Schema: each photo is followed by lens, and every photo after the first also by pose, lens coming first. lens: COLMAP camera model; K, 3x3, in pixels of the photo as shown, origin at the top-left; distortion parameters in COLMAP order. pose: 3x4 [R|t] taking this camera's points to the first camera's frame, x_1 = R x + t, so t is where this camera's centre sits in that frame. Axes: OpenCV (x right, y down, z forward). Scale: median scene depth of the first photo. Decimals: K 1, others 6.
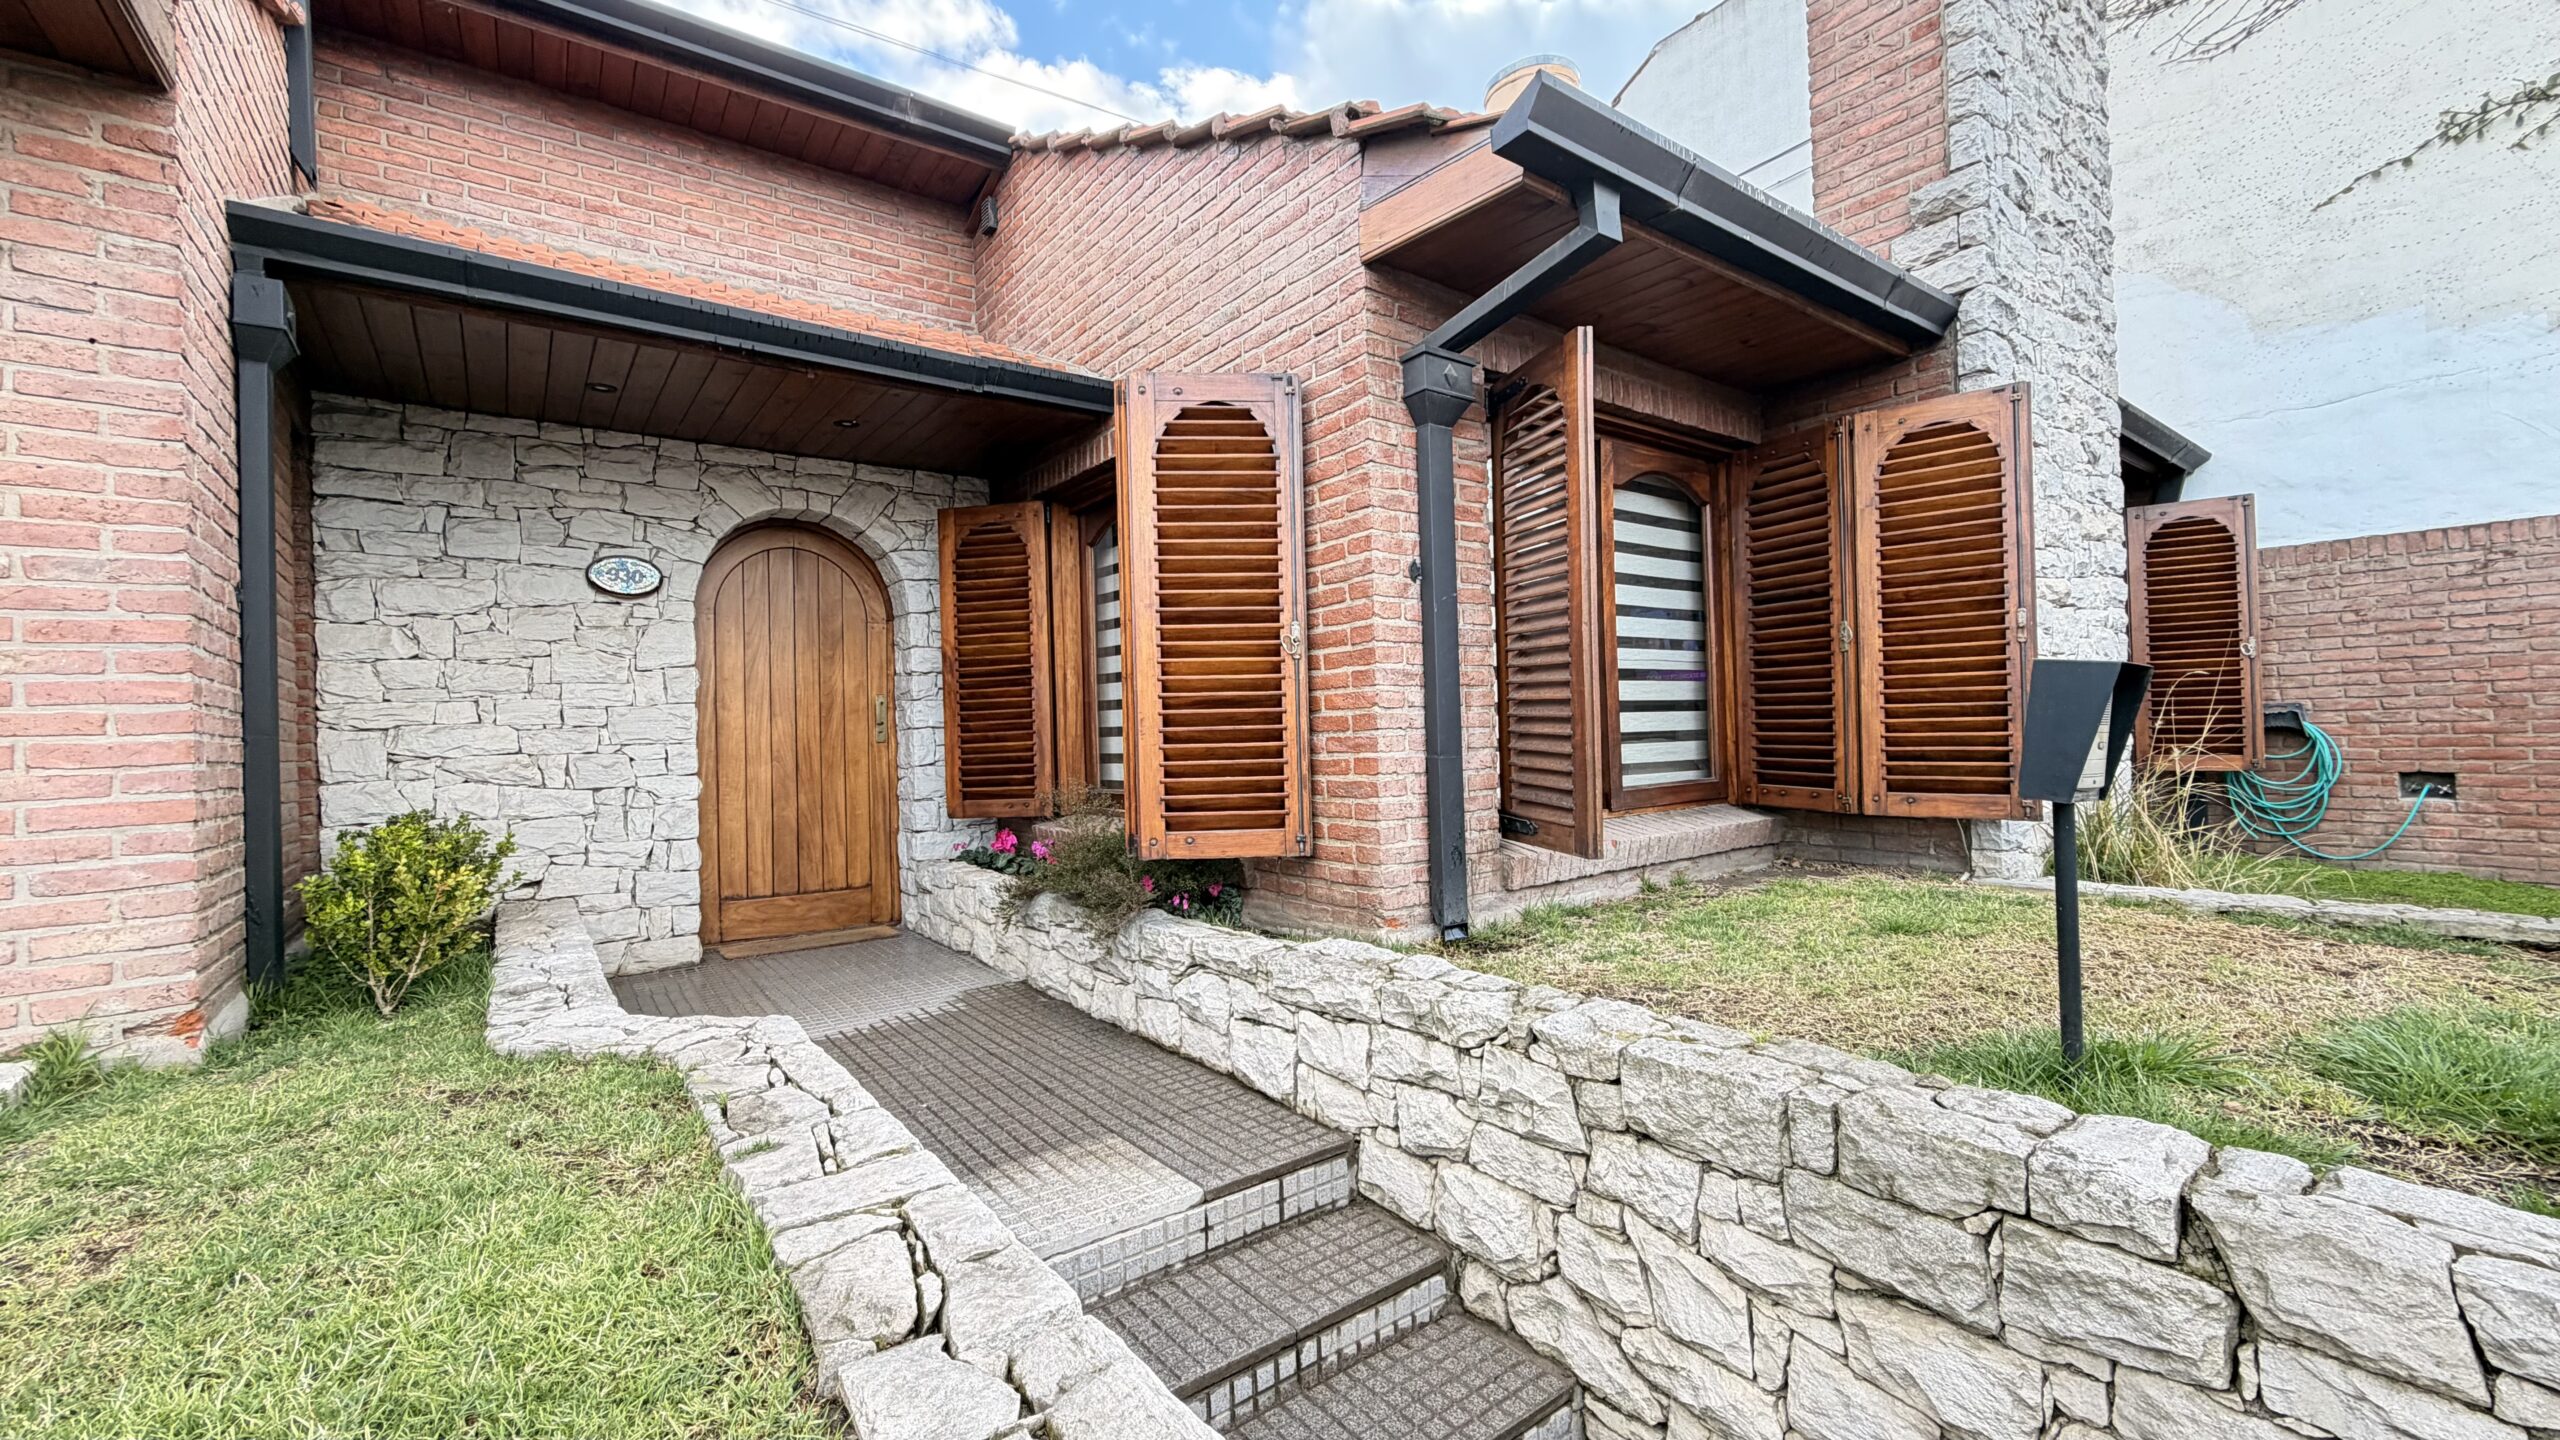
lens RADIAL K [[1016.7, 0, 1280.8], [0, 1016.7, 717.7], [0, 0, 1]] dist [-0.000512, 0.000278]
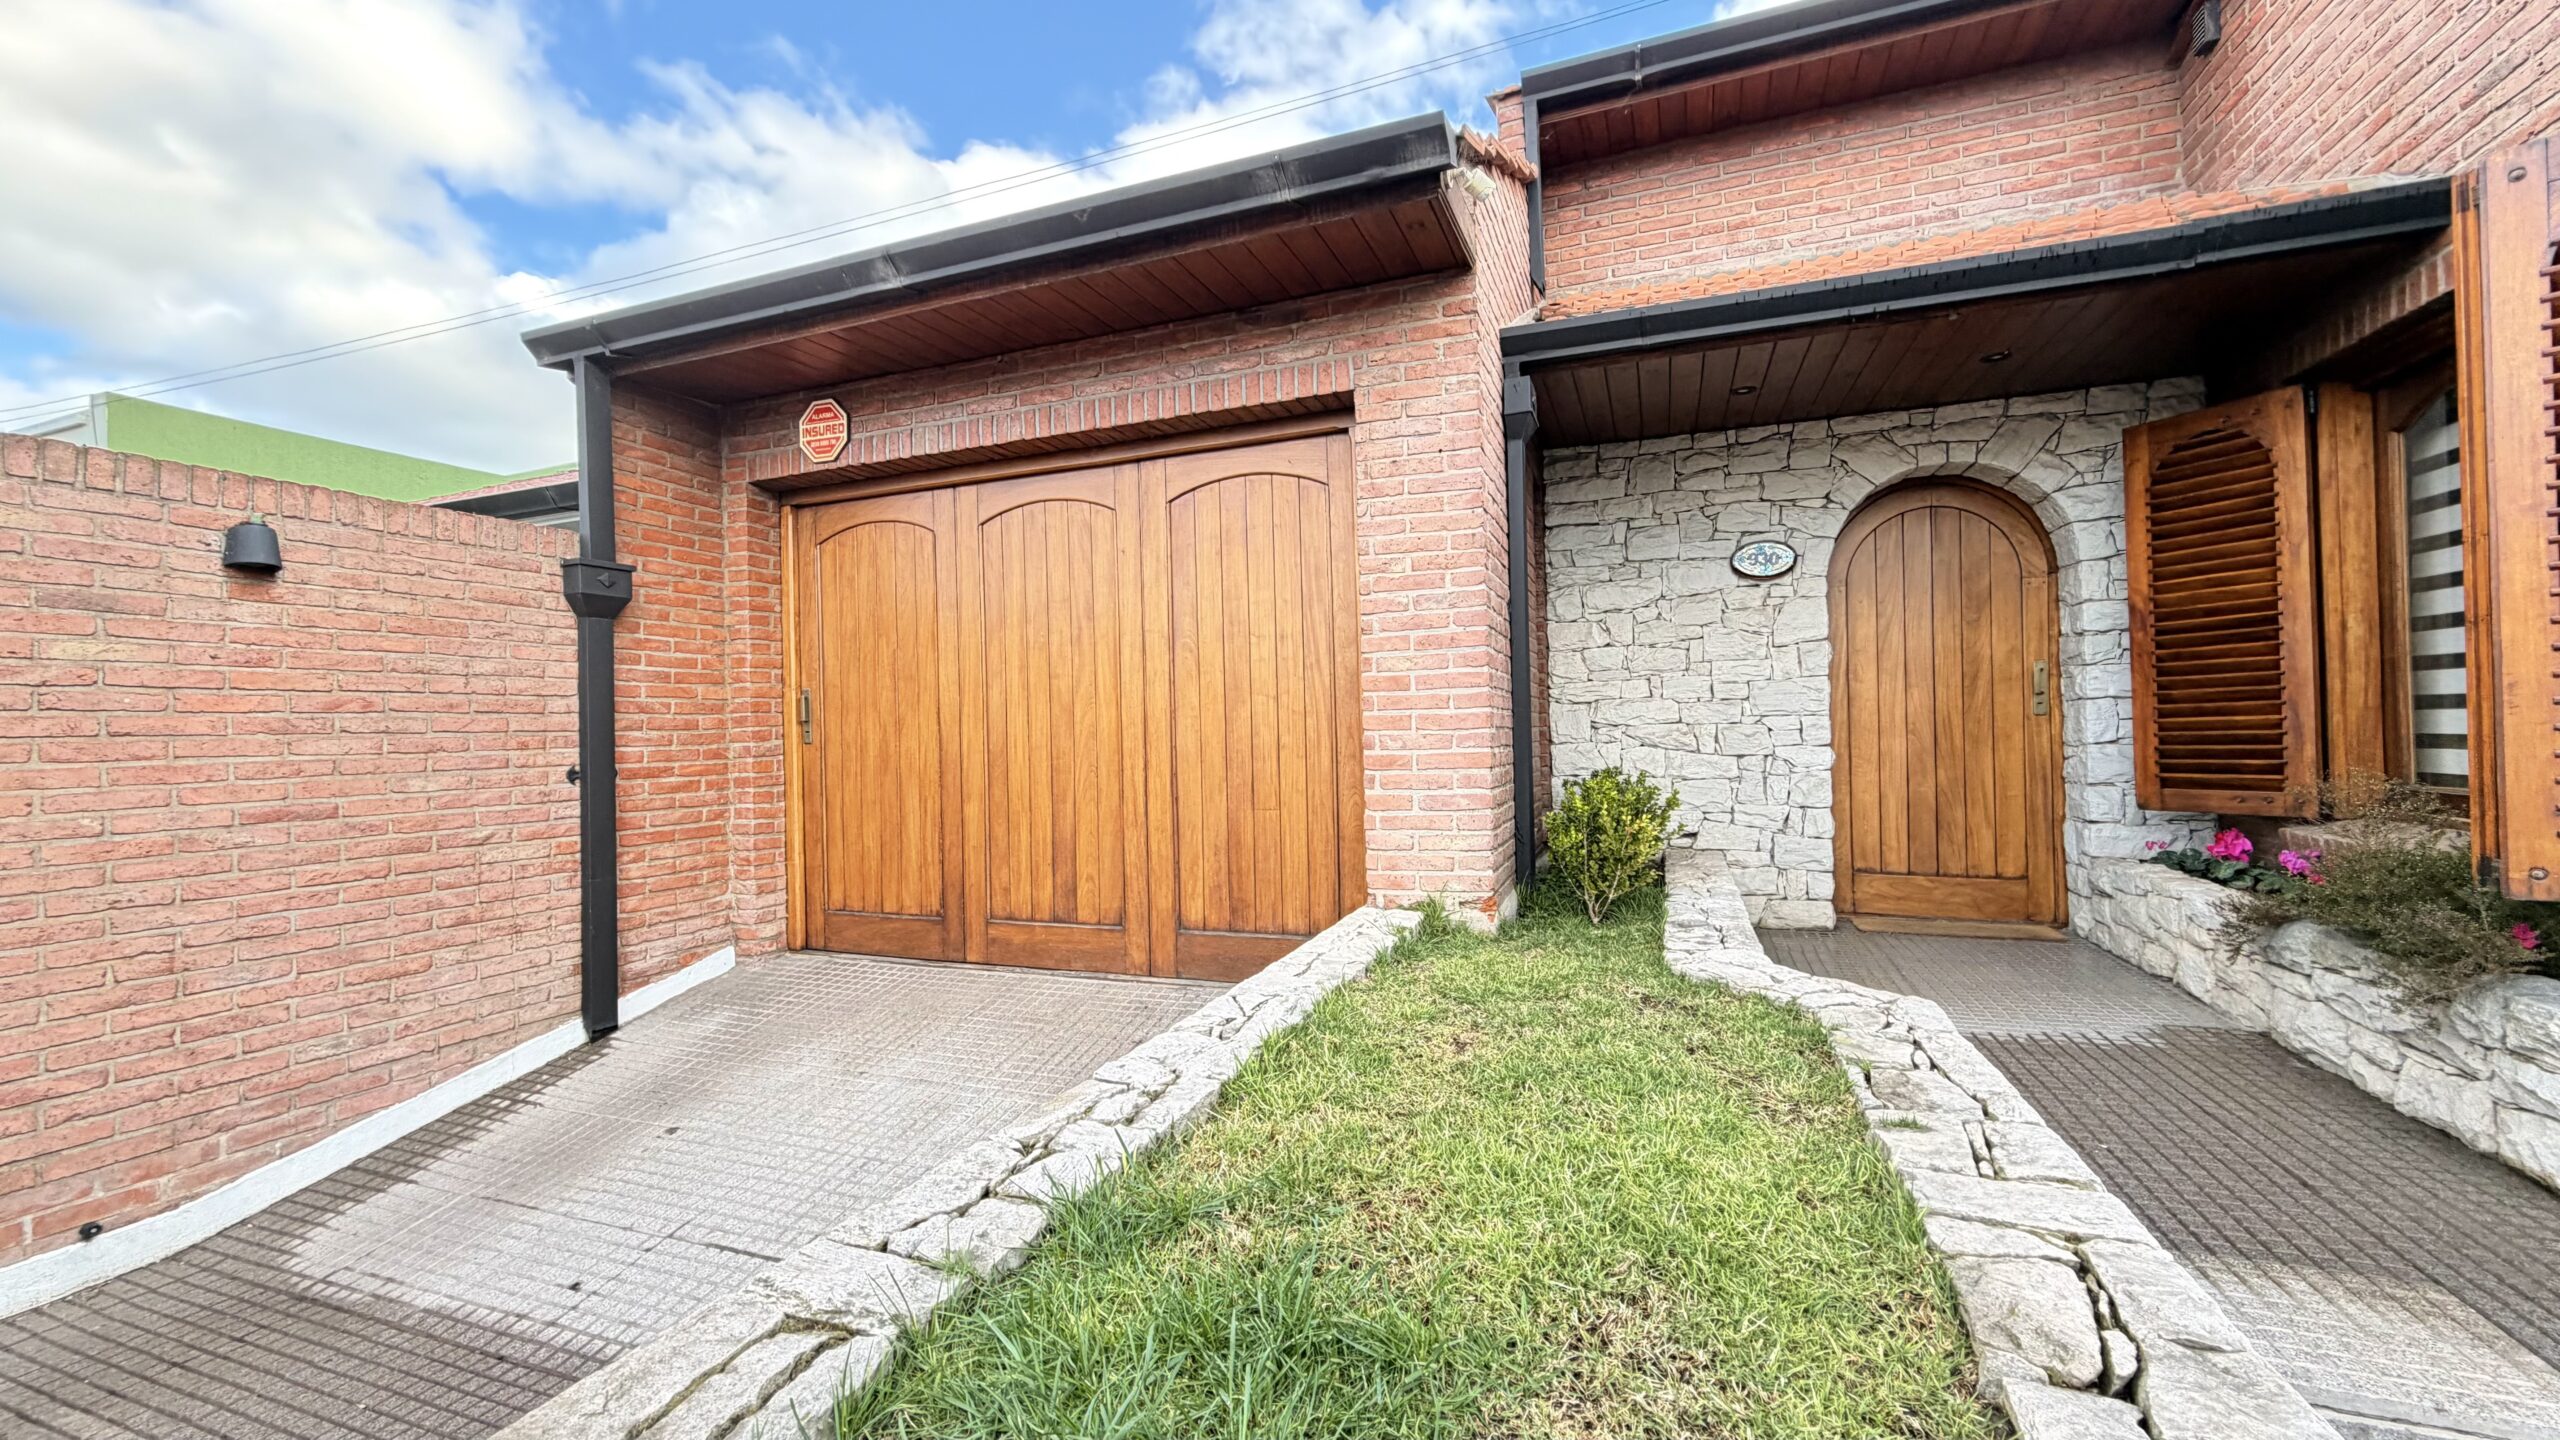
lens RADIAL K [[1016.7, 0, 1267.4], [0, 1016.7, 719.4], [0, 0, 1]] dist [-0.000512, 0.000278]
pose [[0.521077, 0.009826, -0.853453, 0.004171], [0.017014, 0.999615, 0.021896, -0.003214], [0.853340, -0.025930, 0.520709, -0.021205]]
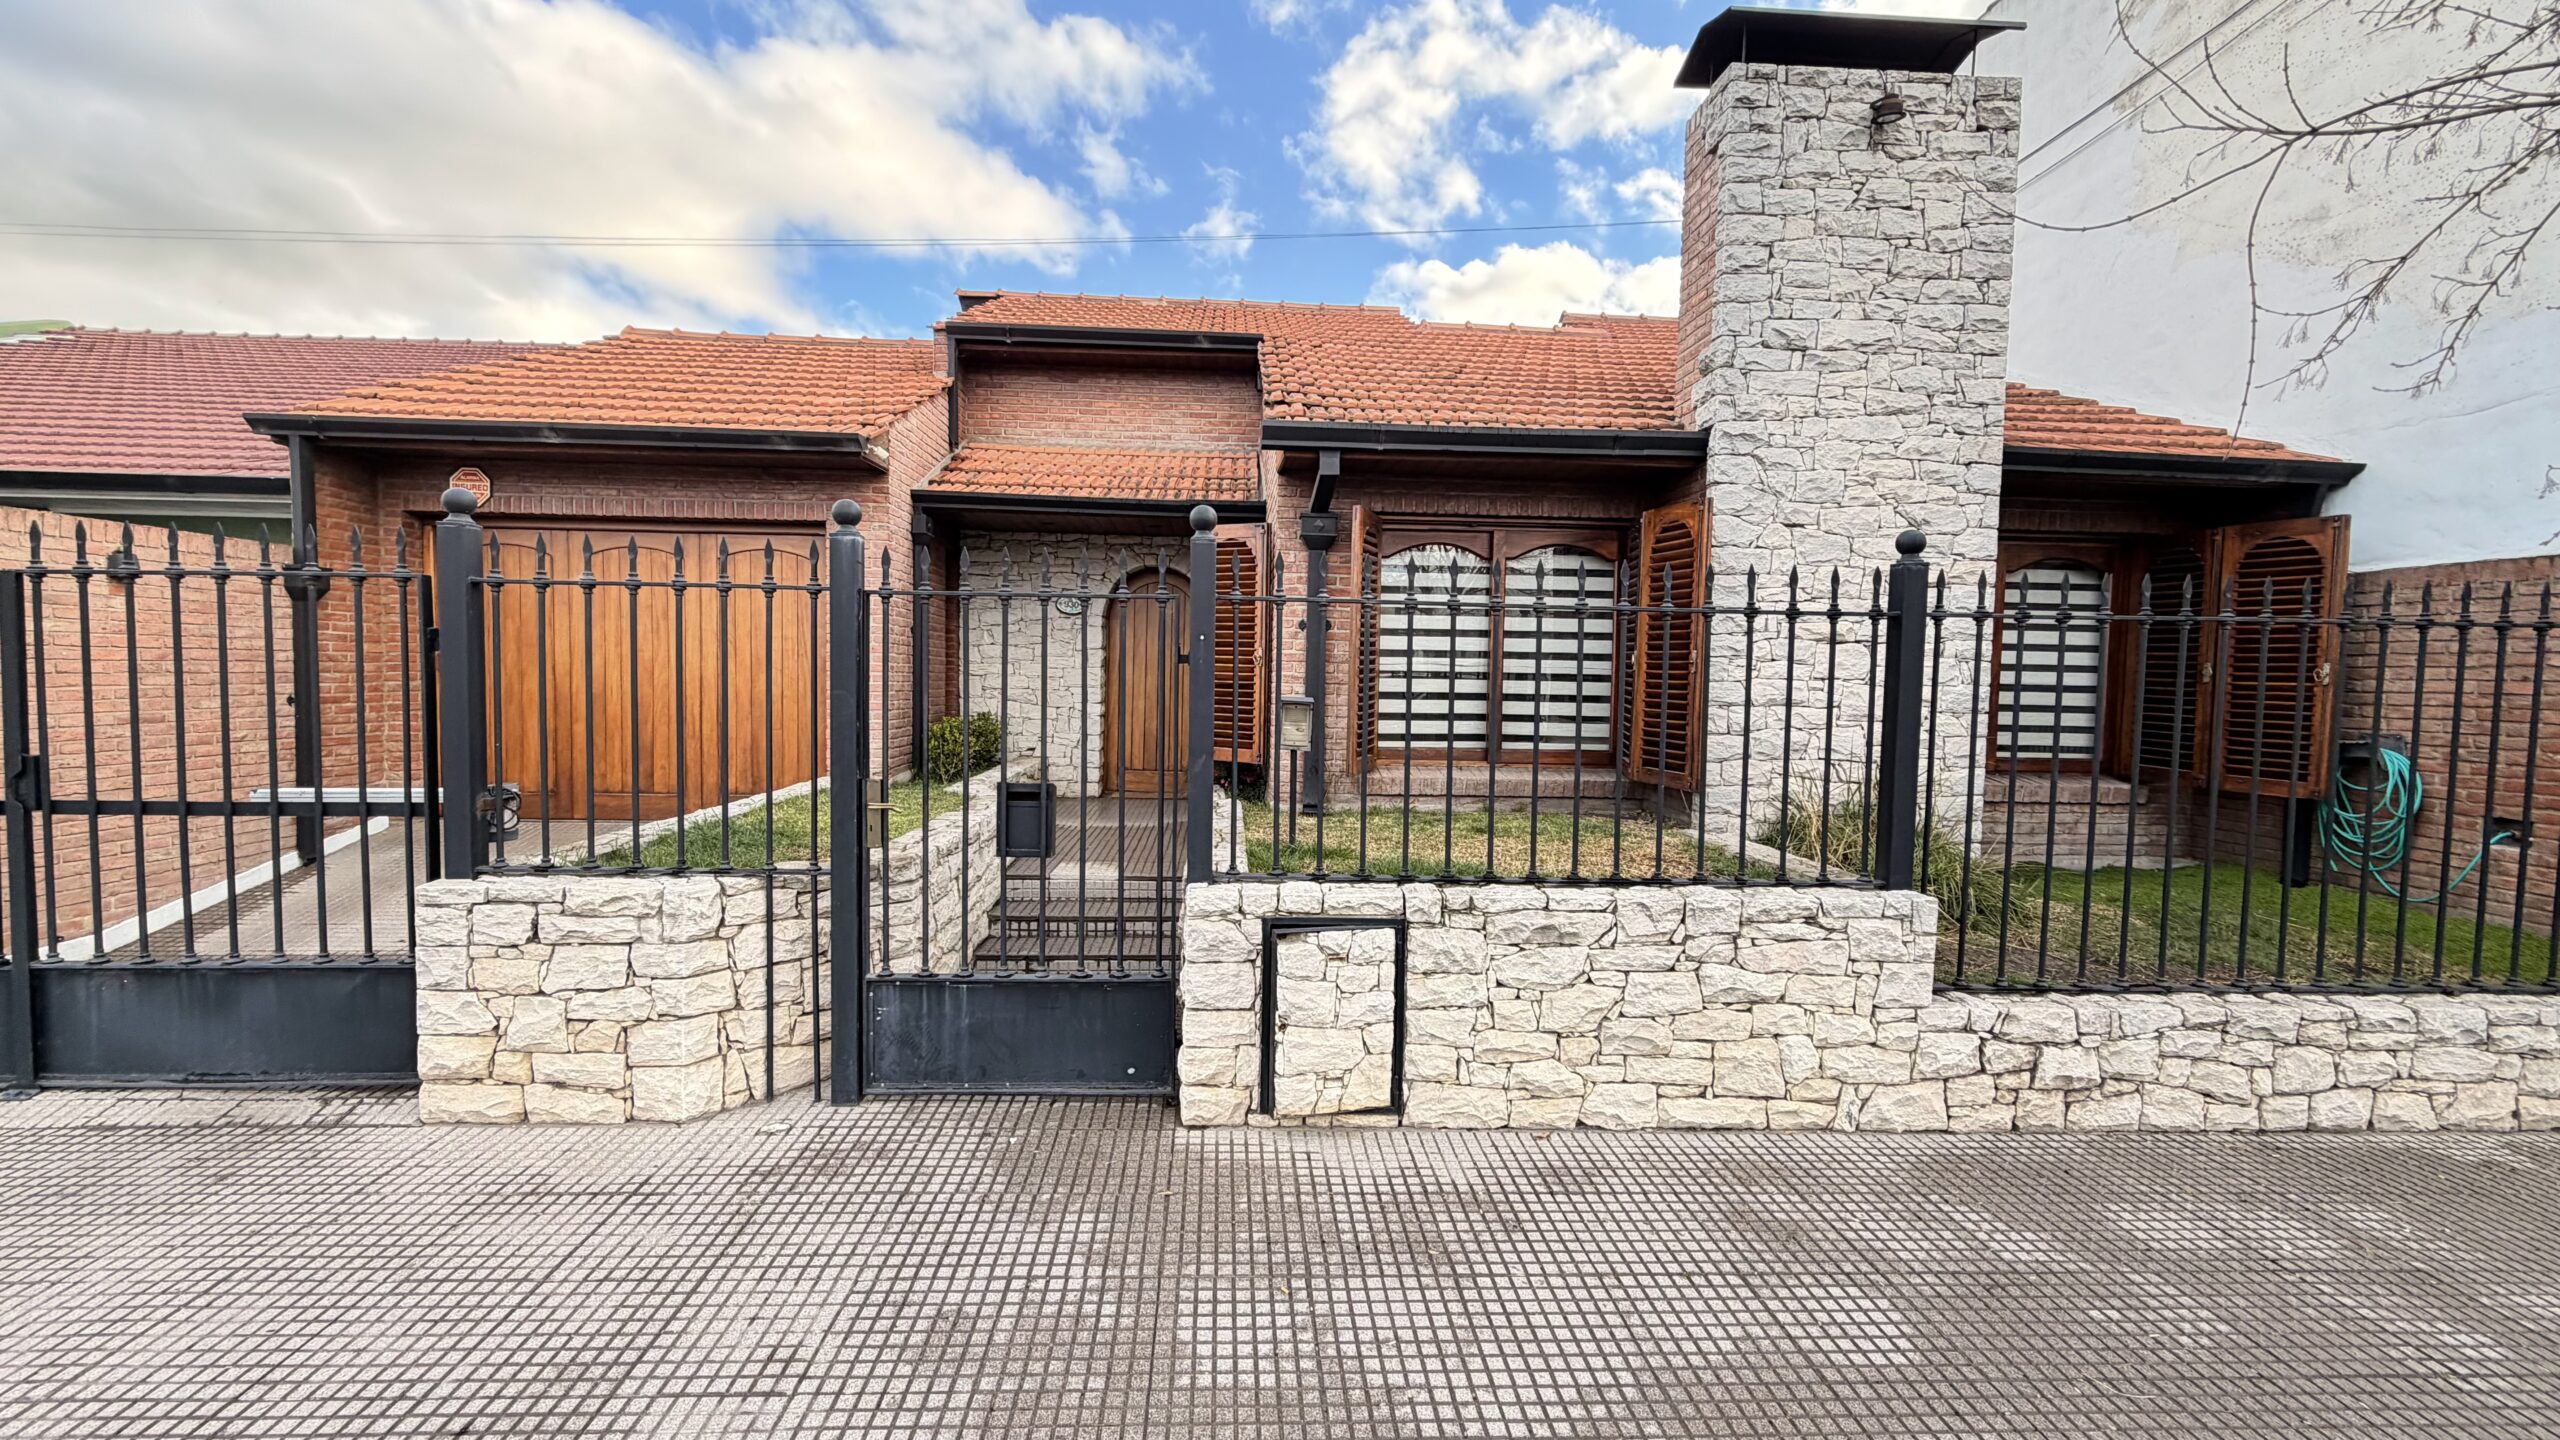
lens RADIAL K [[1016.7, 0, 1286.8], [0, 1016.7, 718.7], [0, 0, 1]] dist [-0.000512, 0.000278]
pose [[0.831160, 0.073349, -0.551174, 1.177244], [-0.038797, 0.996495, 0.074106, -0.105865], [0.554678, -0.040210, 0.831093, -0.650394]]
